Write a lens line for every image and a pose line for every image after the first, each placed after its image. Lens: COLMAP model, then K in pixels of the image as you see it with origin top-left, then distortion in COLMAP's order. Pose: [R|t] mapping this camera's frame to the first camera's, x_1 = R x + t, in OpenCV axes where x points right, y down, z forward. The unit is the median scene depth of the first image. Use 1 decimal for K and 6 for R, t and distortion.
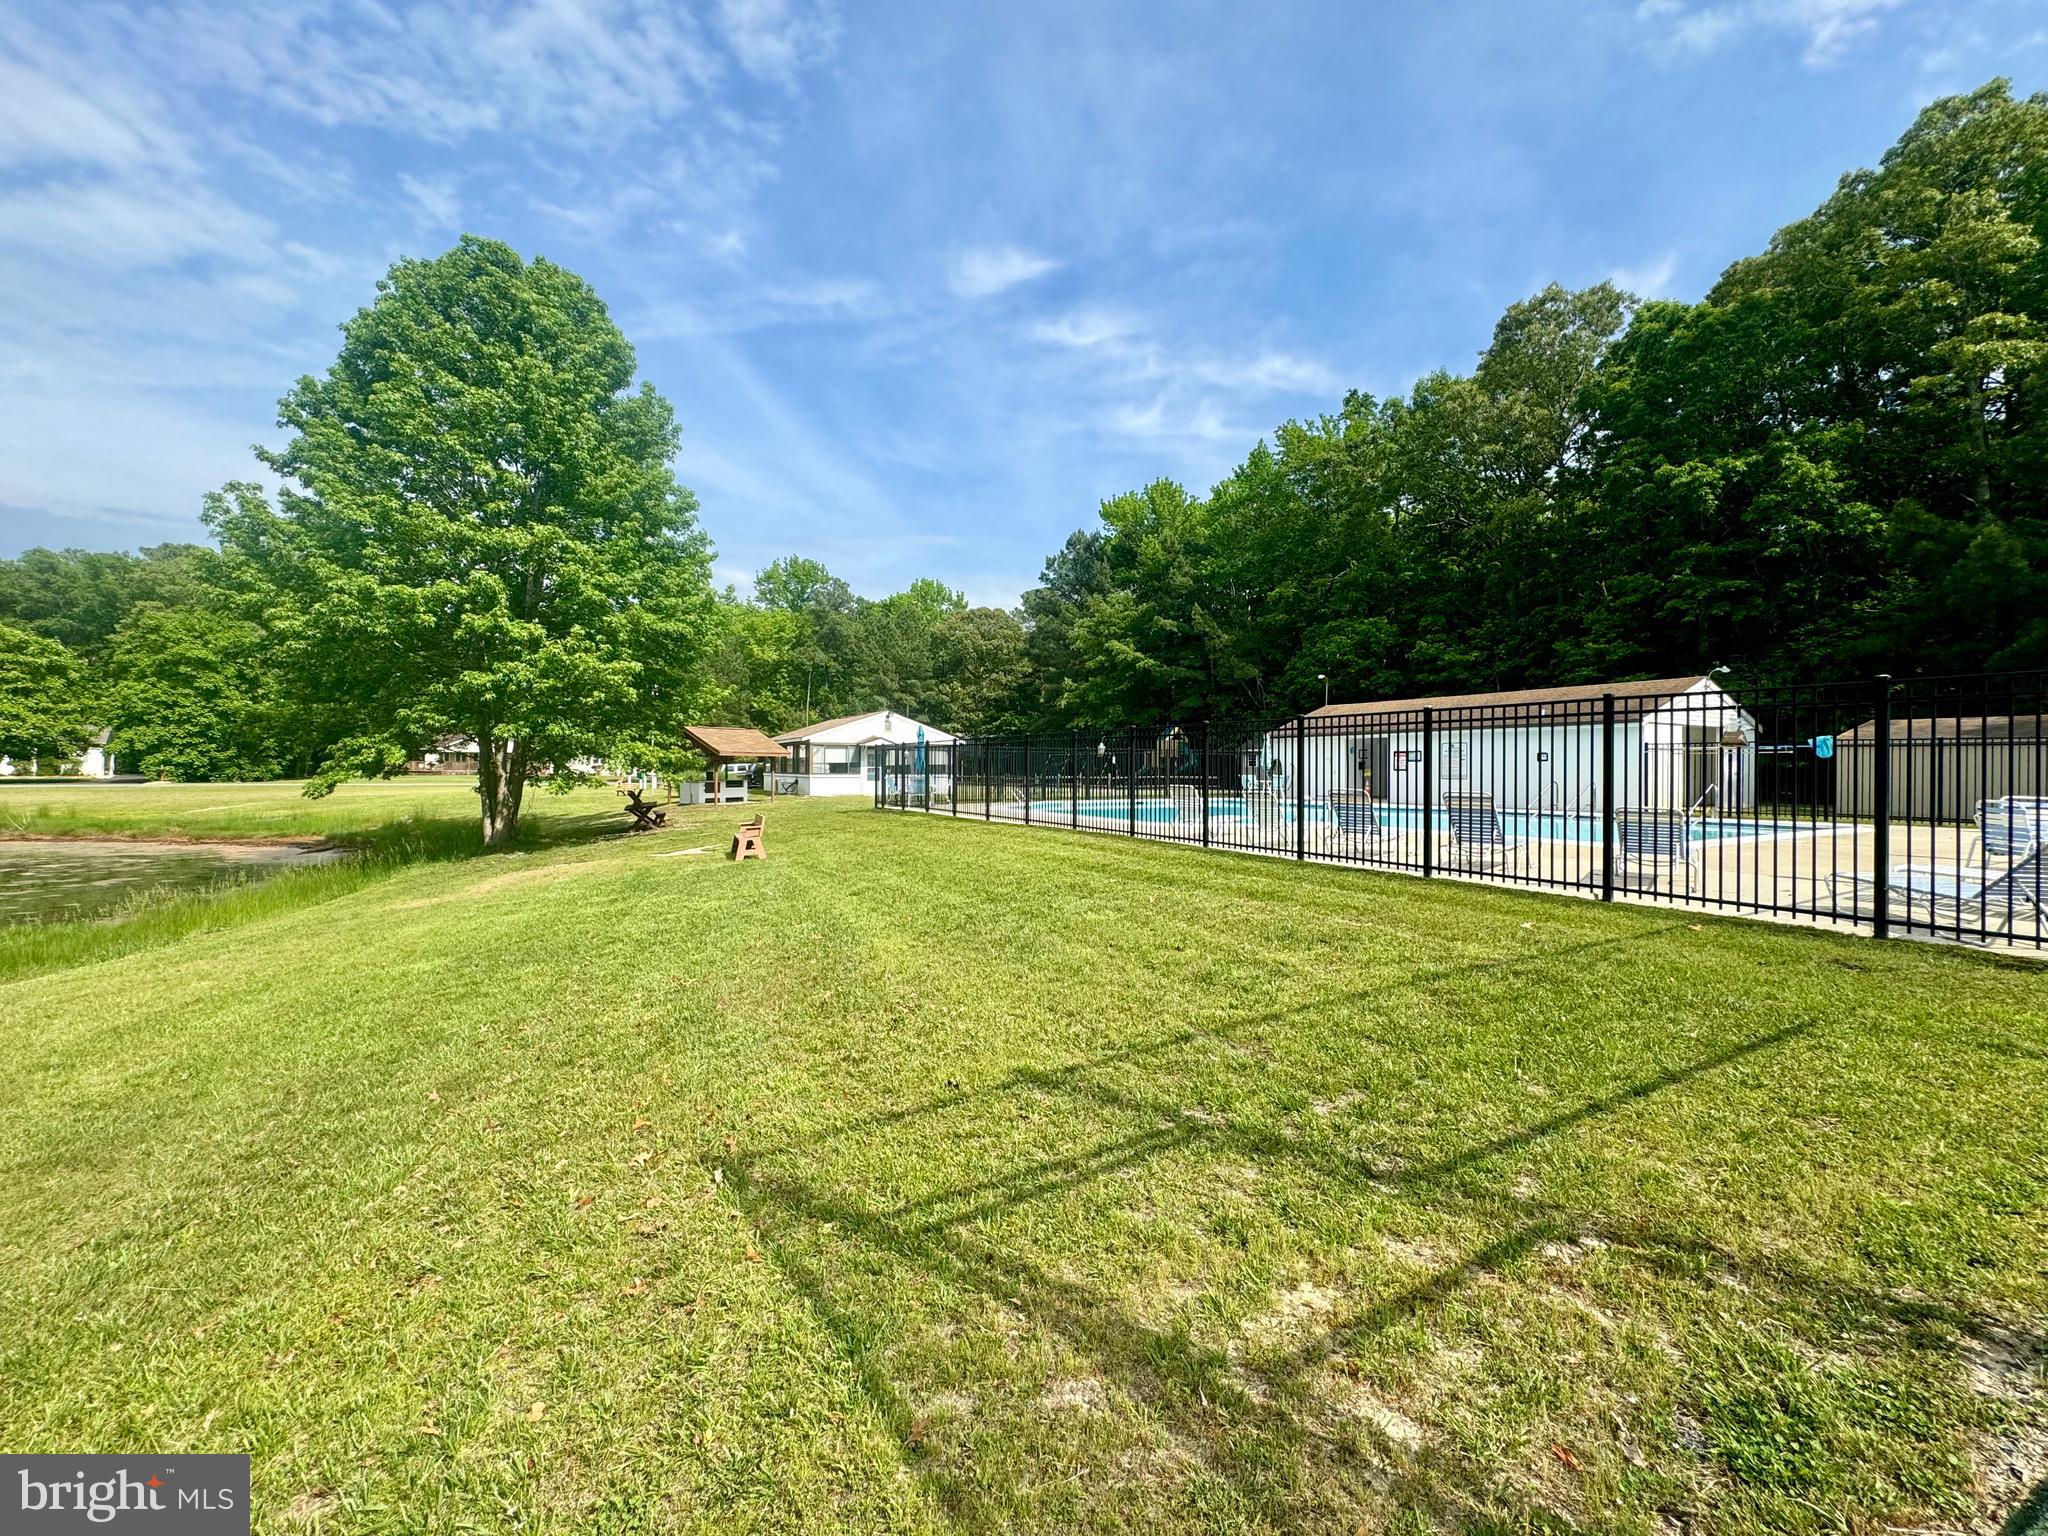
lens RADIAL K [[829.7, 0, 1024.0], [0, 829.7, 768.0], [0, 0, 1]] dist [0.001319, 0.000194]
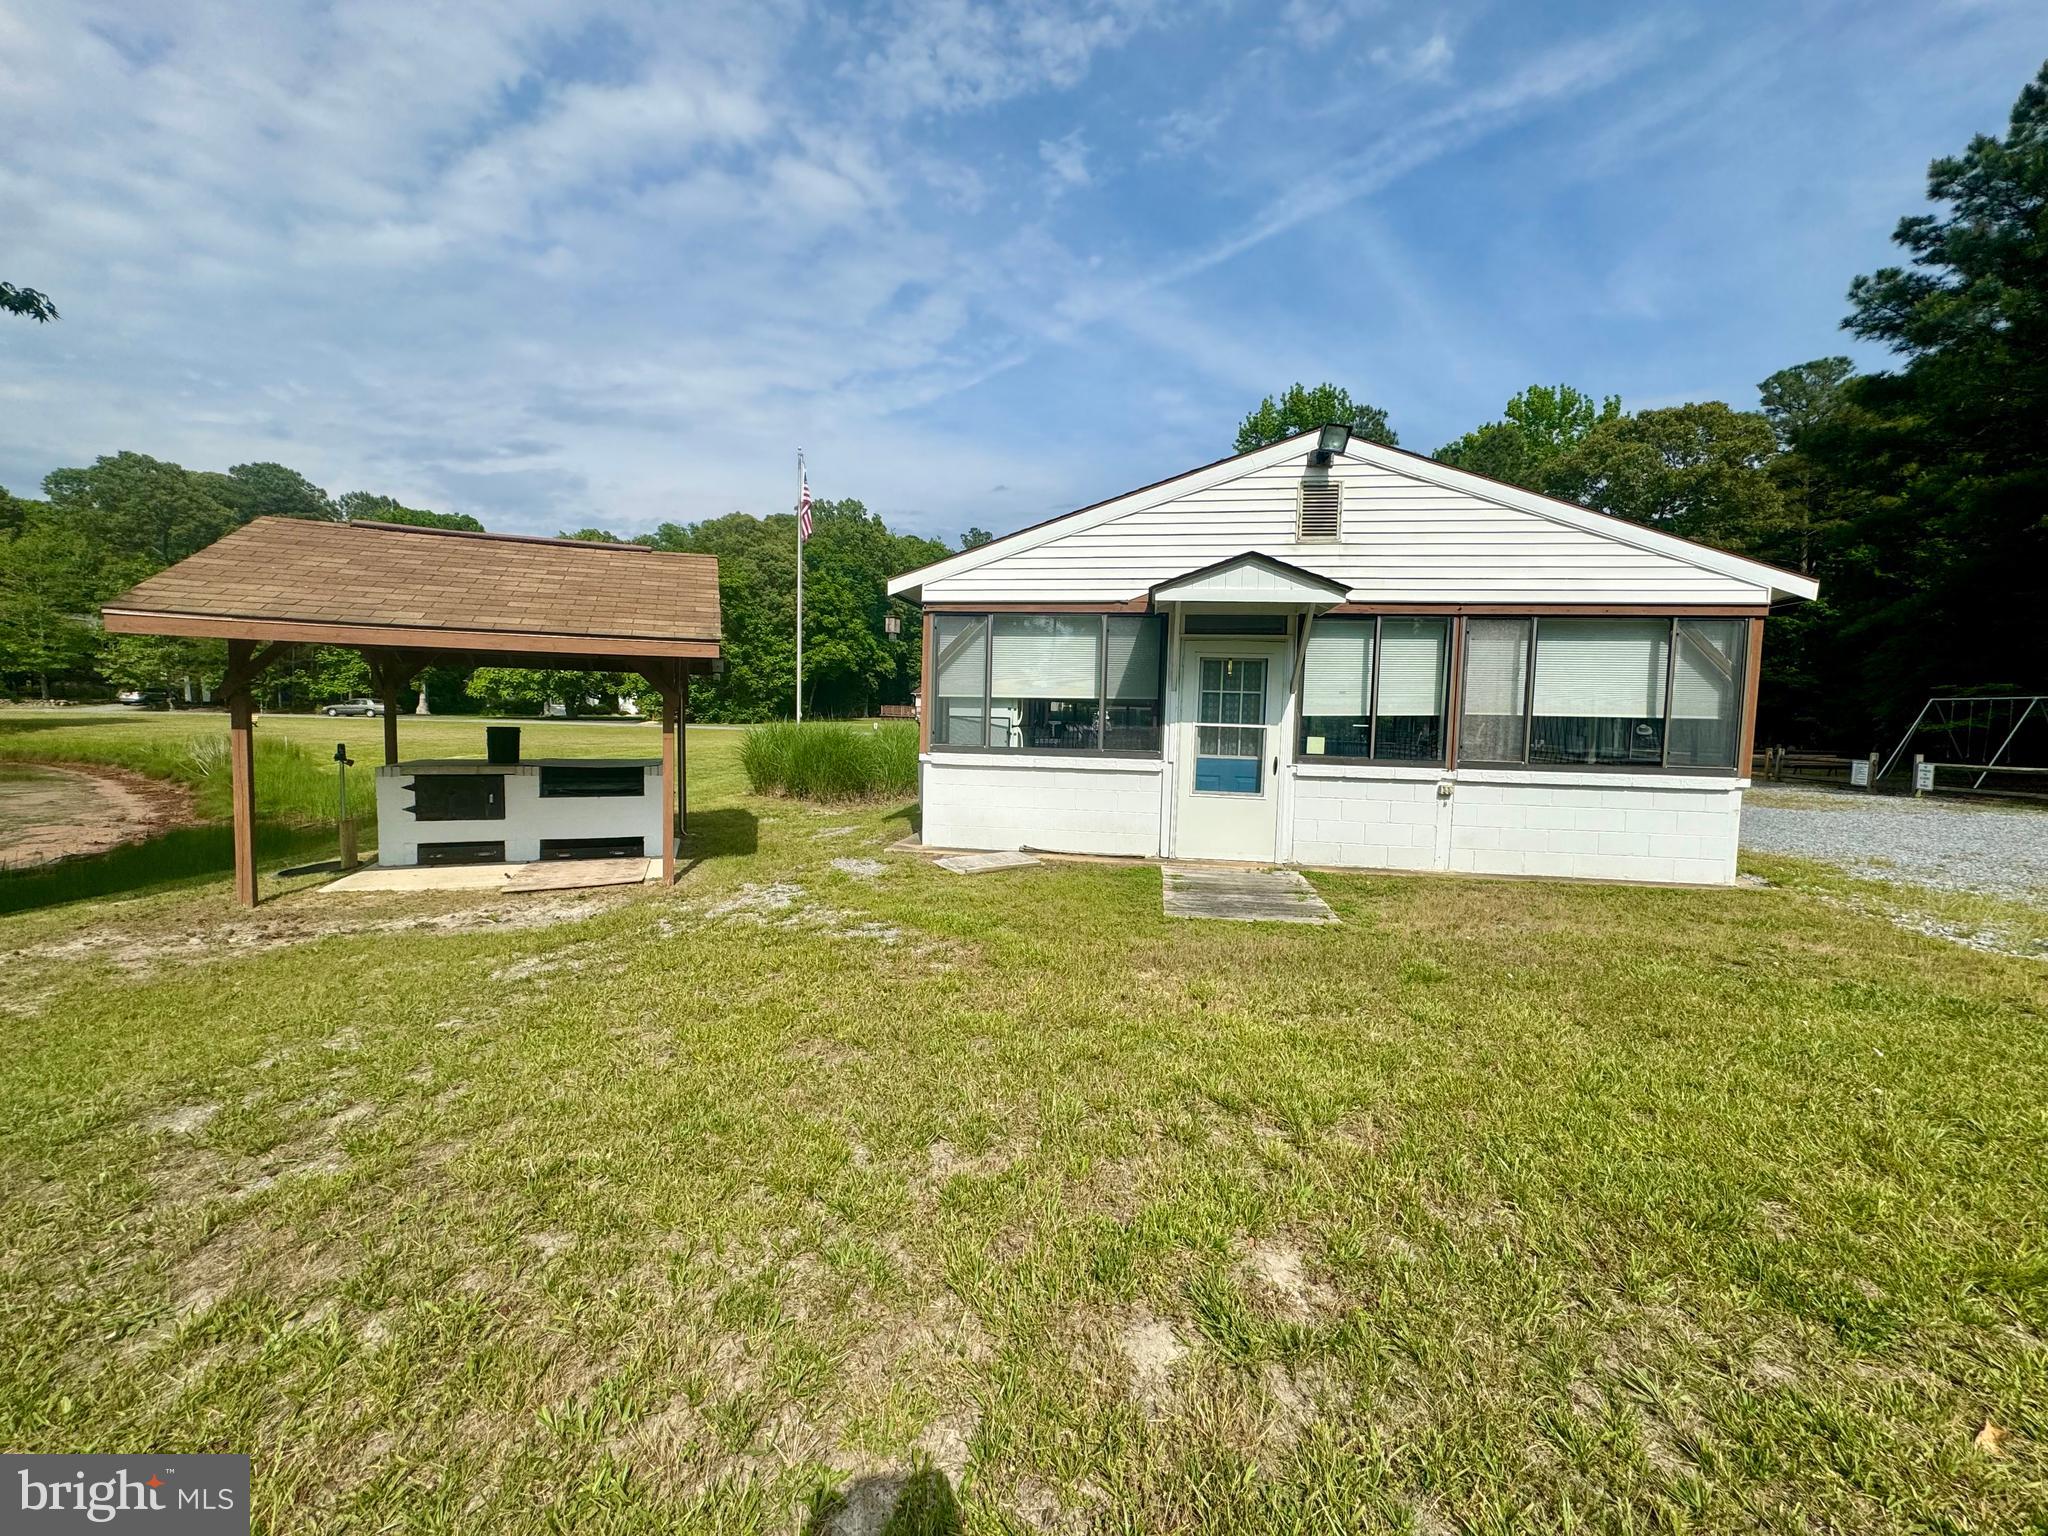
lens RADIAL K [[829.7, 0, 1024.0], [0, 829.7, 768.0], [0, 0, 1]] dist [0.001319, 0.000194]
pose [[0.796468, 0.071324, -0.600459, -0.102135], [-0.025680, 0.996113, 0.084257, -0.006555], [0.604135, -0.051689, 0.795204, 0.820235]]
